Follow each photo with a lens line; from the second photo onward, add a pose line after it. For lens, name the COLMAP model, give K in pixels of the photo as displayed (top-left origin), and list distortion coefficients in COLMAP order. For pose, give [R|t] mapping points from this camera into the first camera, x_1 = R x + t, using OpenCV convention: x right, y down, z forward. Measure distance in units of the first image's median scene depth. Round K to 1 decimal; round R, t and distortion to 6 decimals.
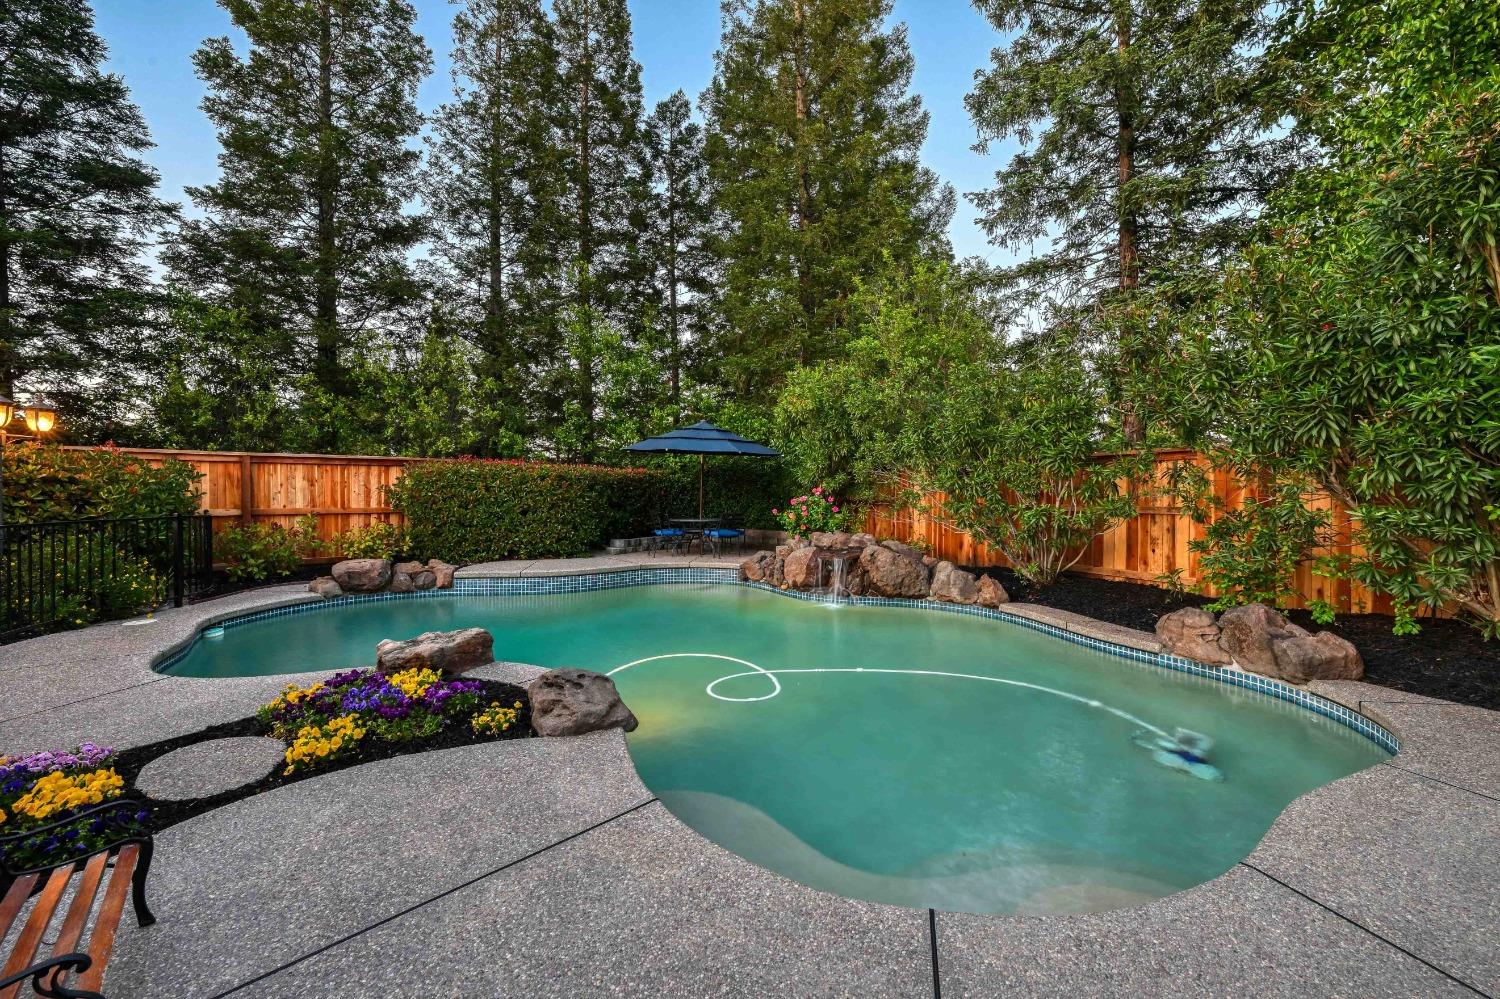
lens RADIAL K [[595.2, 0, 748.7], [0, 595.2, 491.5], [0, 0, 1]] dist [0.001208, -0.000394]
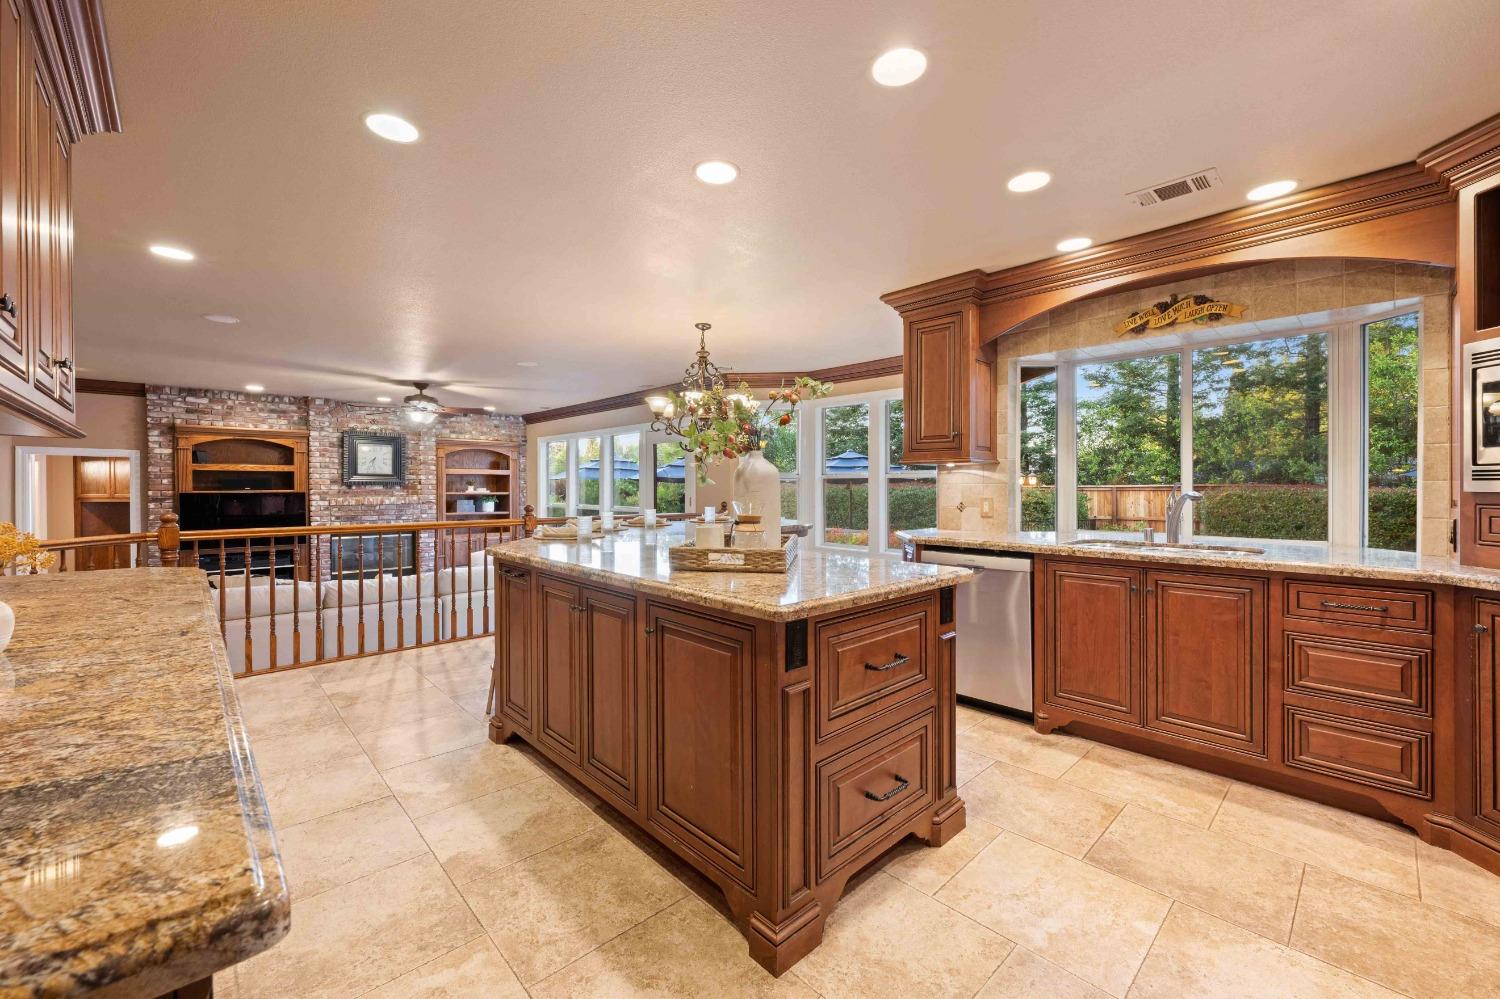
lens RADIAL K [[595.2, 0, 757.1], [0, 595.2, 493.2], [0, 0, 1]] dist [0.001208, -0.000394]
pose [[0.236307, 0.008660, -0.971640, 0.705945], [0.005696, 0.999931, 0.010298, -0.069162], [0.971662, -0.007968, 0.236241, -0.523607]]
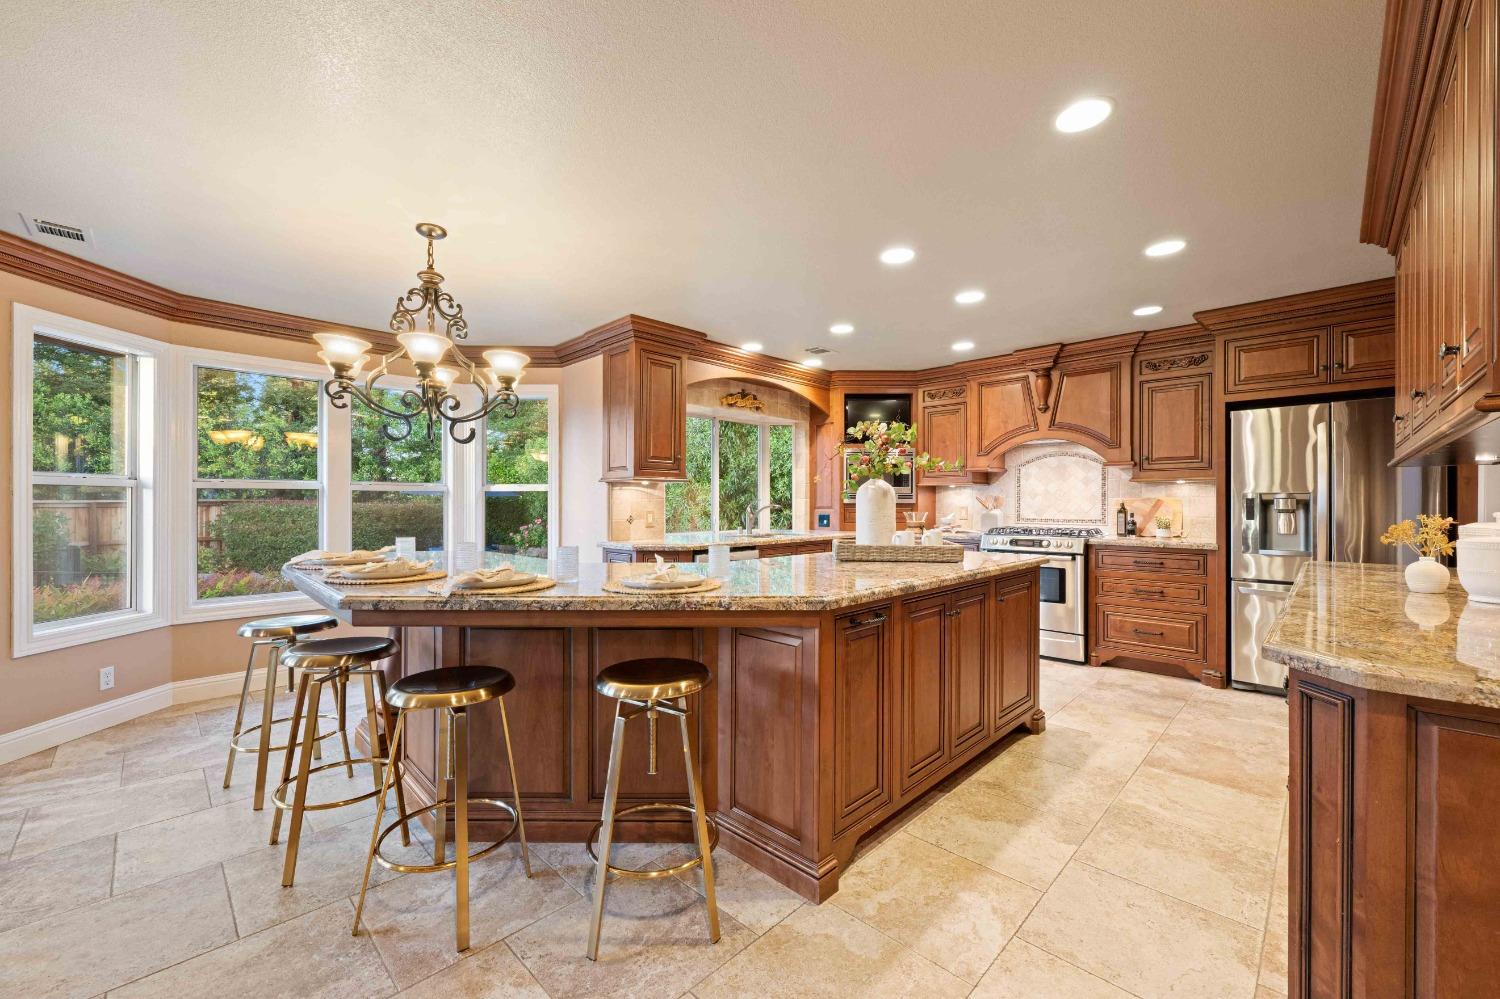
lens RADIAL K [[595.2, 0, 753.2], [0, 595.2, 503.7], [0, 0, 1]] dist [0.001208, -0.000394]
pose [[0.964158, -0.005130, 0.265281, 0.284156], [0.002401, 0.999941, 0.010608, -0.071913], [-0.265320, -0.009591, 0.964113, -0.776885]]
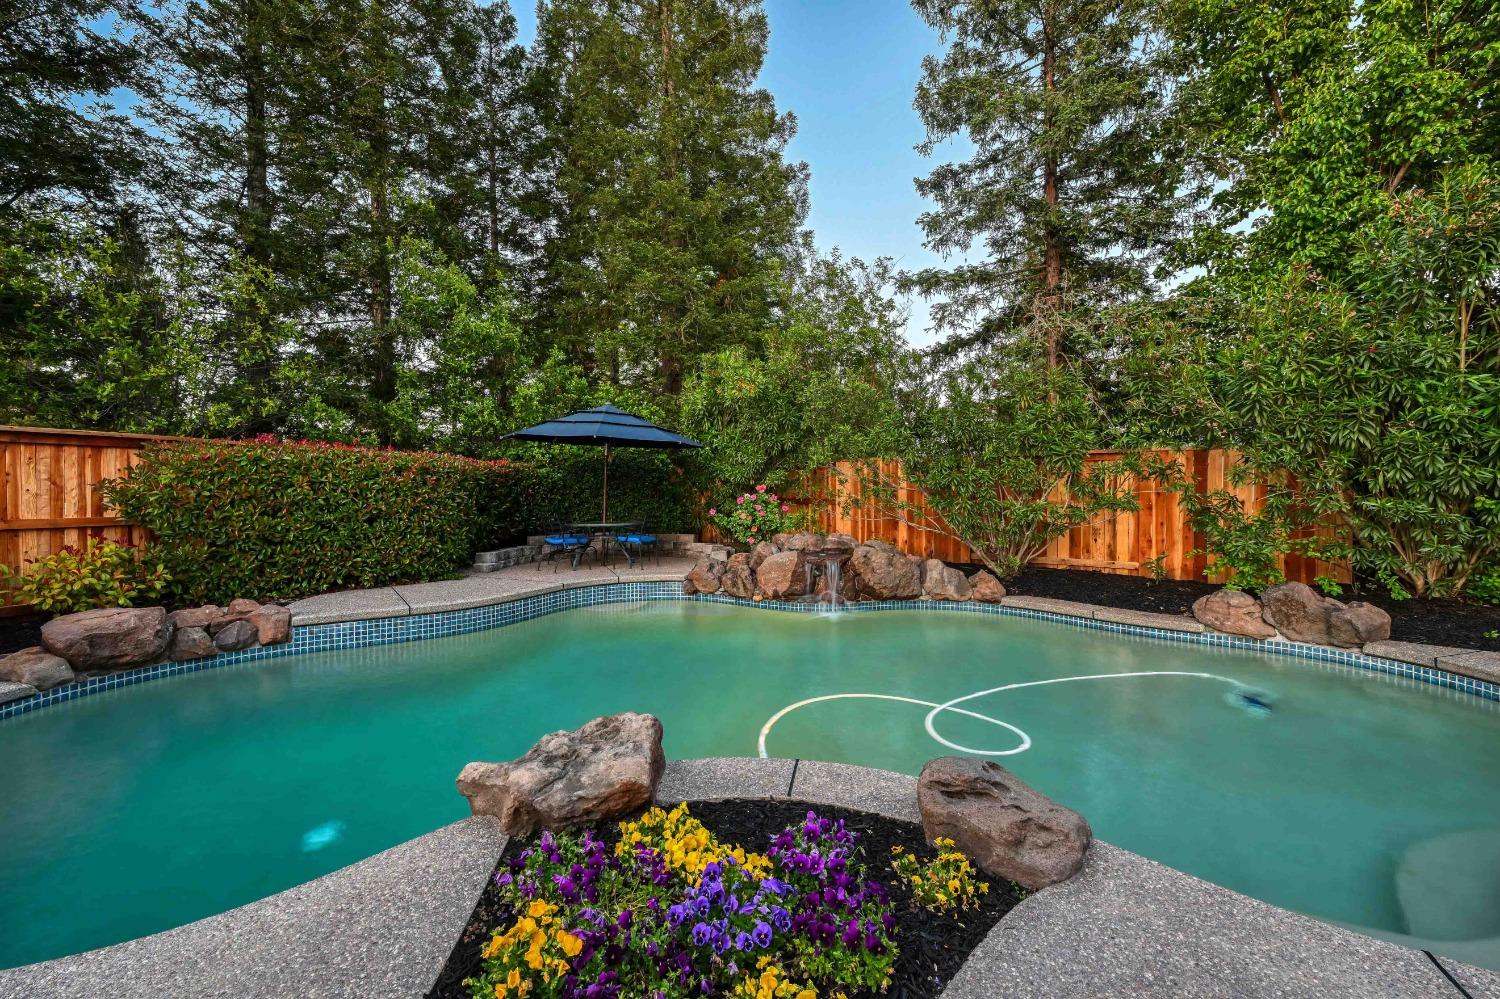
lens RADIAL K [[595.2, 0, 752.5], [0, 595.2, 492.8], [0, 0, 1]] dist [0.001208, -0.000394]
pose [[0.901494, -0.004671, 0.432766, -0.328490], [0.003147, 0.999986, 0.004239, 0.002384], [-0.432779, -0.002459, 0.901496, 0.220059]]
